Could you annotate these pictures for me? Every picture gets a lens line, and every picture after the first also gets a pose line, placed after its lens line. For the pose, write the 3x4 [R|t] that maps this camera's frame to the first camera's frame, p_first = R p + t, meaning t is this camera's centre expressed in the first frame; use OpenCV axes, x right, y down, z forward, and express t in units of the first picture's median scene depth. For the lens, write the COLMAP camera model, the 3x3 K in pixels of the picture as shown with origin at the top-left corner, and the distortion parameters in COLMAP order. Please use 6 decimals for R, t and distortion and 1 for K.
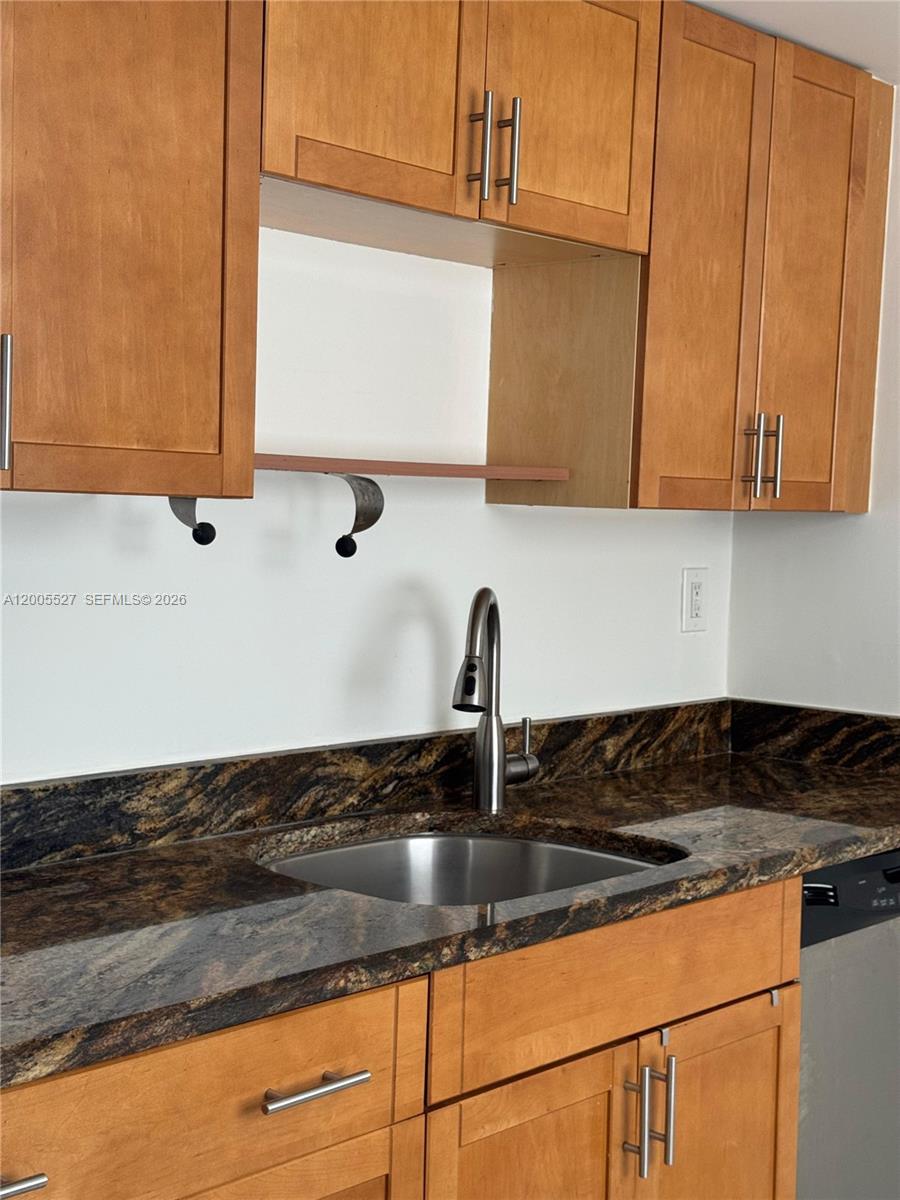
lens RADIAL K [[1731.8, 0, 450.8], [0, 1731.8, 599.0], [0, 0, 1]] dist [0.113247, 0.000000]
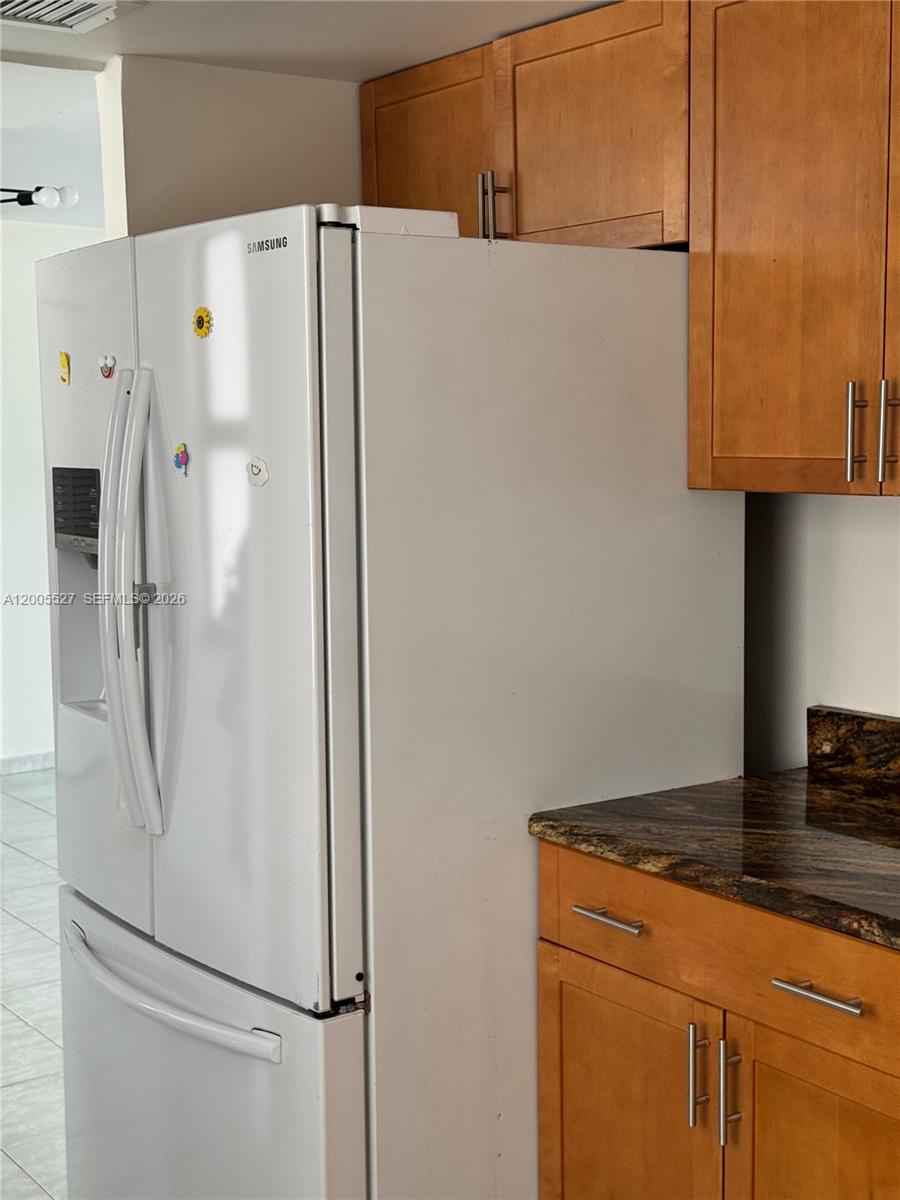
lens RADIAL K [[1731.8, 0, 450.0], [0, 1731.8, 600.6], [0, 0, 1]] dist [0.113247, 0.000000]
pose [[-0.201333, 0.072979, -0.976800, 0.820665], [-0.056881, 0.994667, 0.086038, -0.057344], [0.977870, 0.072884, -0.196108, 0.704801]]
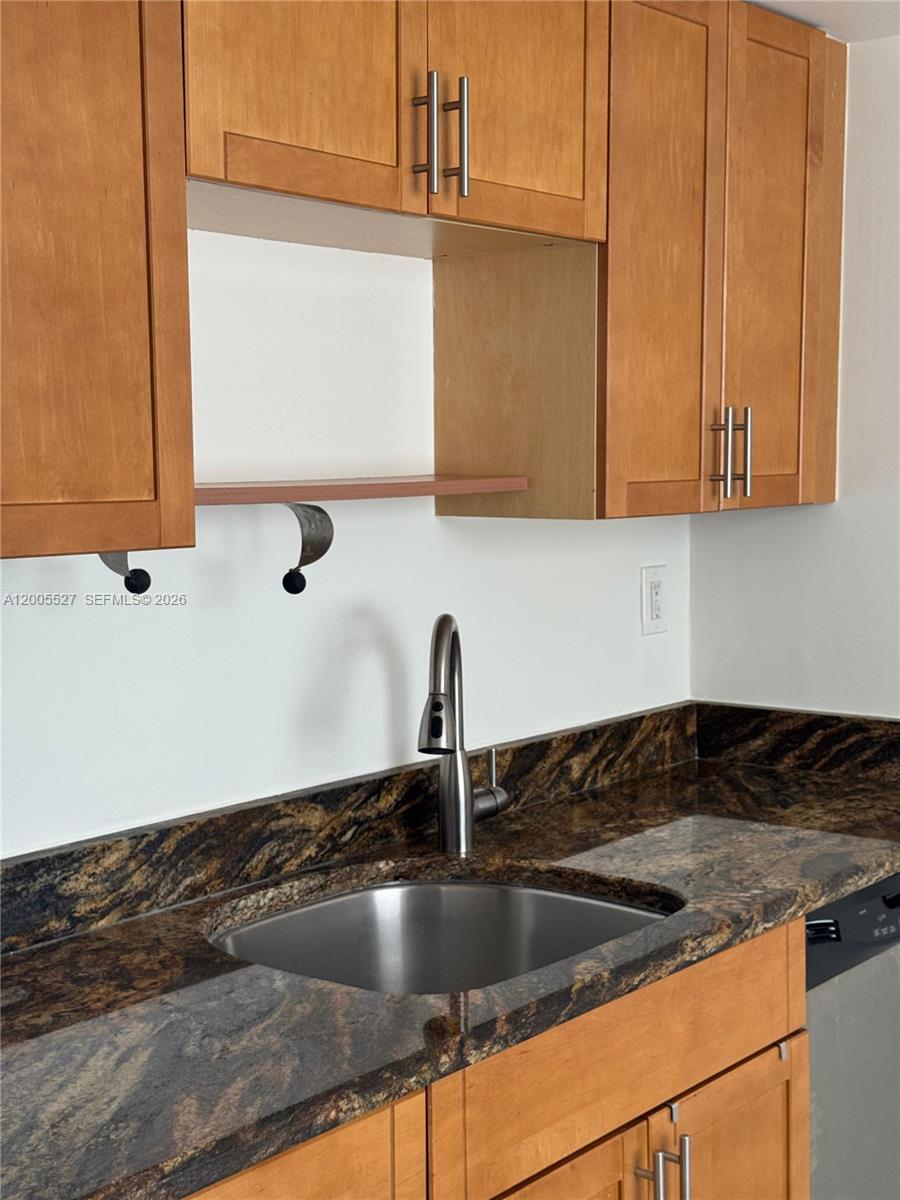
lens RADIAL K [[1731.8, 0, 450.2], [0, 1731.8, 600.3], [0, 0, 1]] dist [0.113247, 0.000000]
pose [[0.997407, -0.045707, 0.055587, -0.030330], [0.044068, 0.998567, 0.030376, -0.045252], [-0.056896, -0.027848, 0.997992, 0.095278]]
